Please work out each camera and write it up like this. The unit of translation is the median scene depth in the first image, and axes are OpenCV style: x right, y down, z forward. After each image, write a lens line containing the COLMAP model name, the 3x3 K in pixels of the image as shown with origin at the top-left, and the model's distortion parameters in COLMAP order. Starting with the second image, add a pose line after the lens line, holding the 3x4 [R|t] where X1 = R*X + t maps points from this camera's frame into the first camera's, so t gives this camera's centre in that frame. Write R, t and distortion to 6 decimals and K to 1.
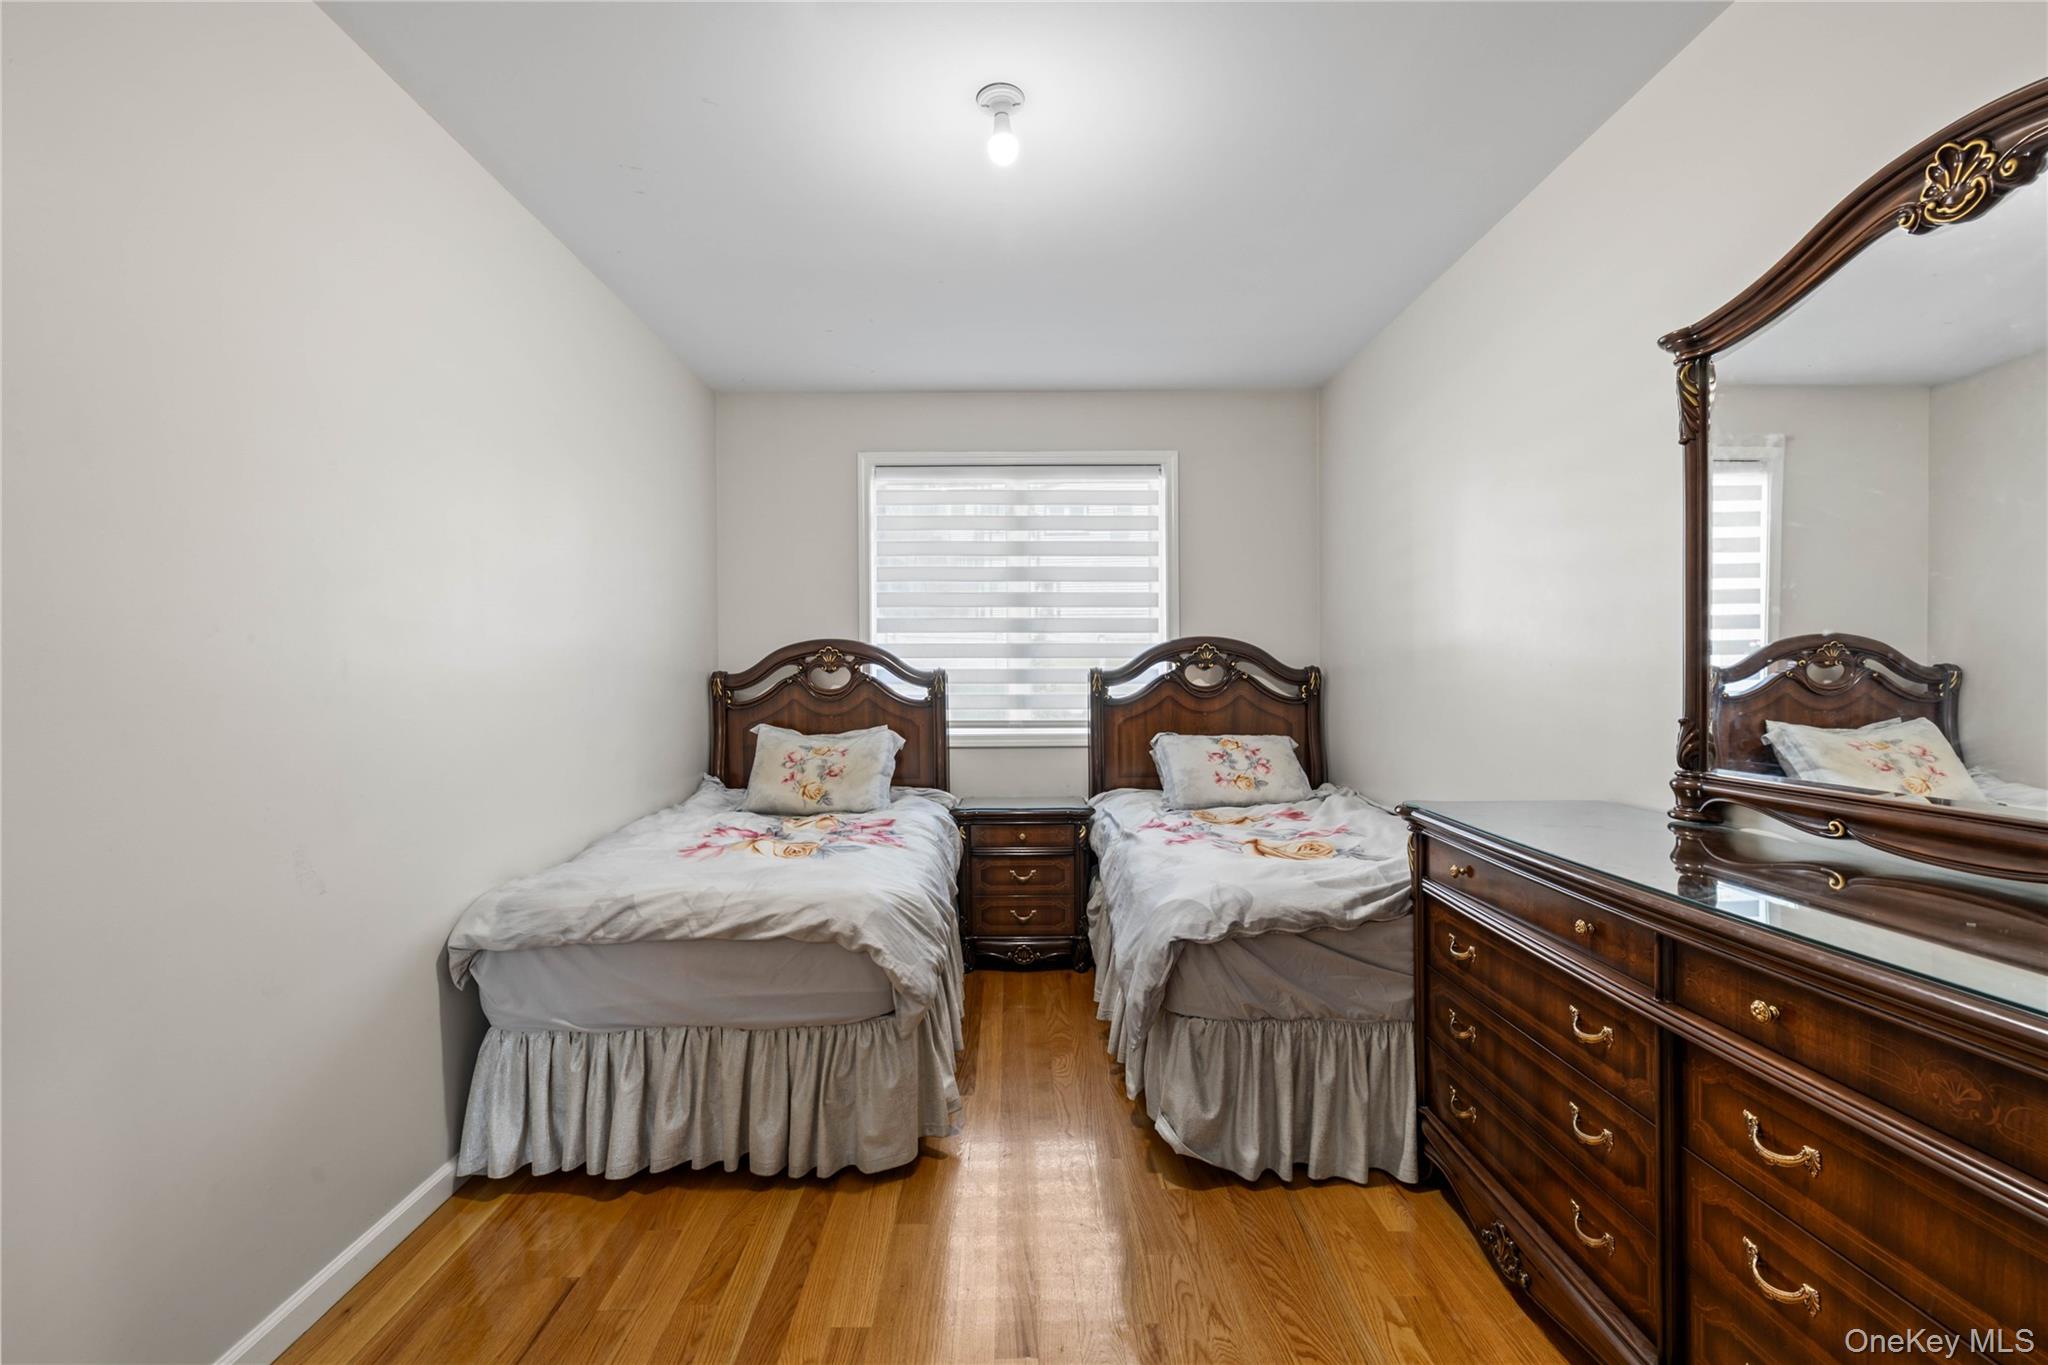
lens RADIAL K [[844.1, 0, 1028.8], [0, 844.1, 687.9], [0, 0, 1]] dist [0.000033, -0.000463]
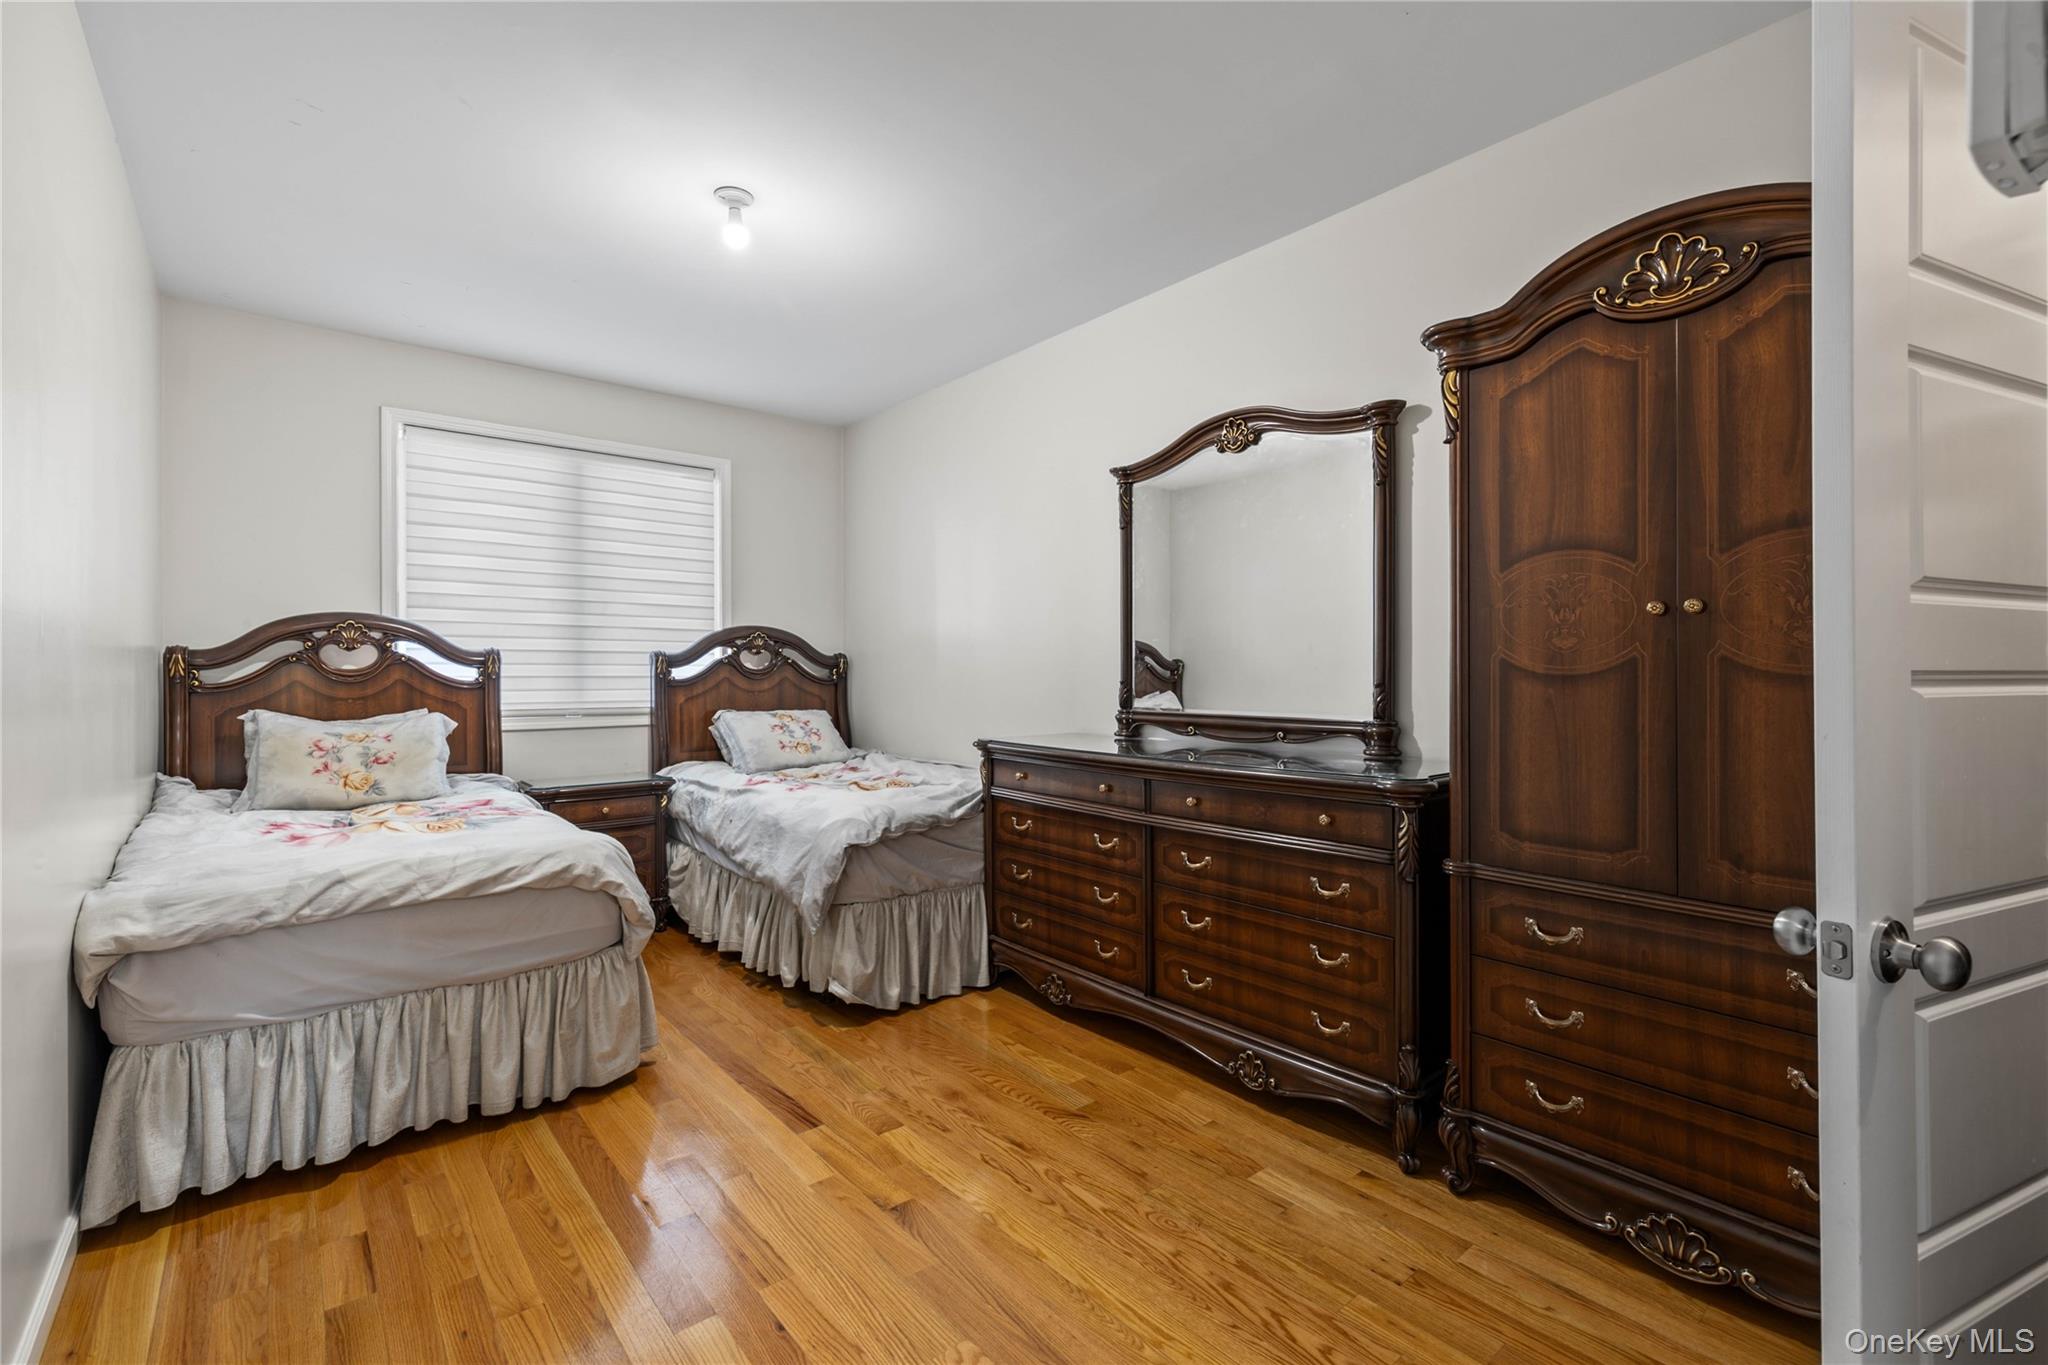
lens RADIAL K [[865.3, 0, 1012.3], [0, 865.3, 674.9], [0, 0, 1]] dist [0.000709, -0.000522]
pose [[0.780214, 0.002569, 0.625507, -0.484802], [0.004092, 0.999949, -0.009211, 0.034973], [-0.625499, 0.009746, 0.780164, -0.256550]]
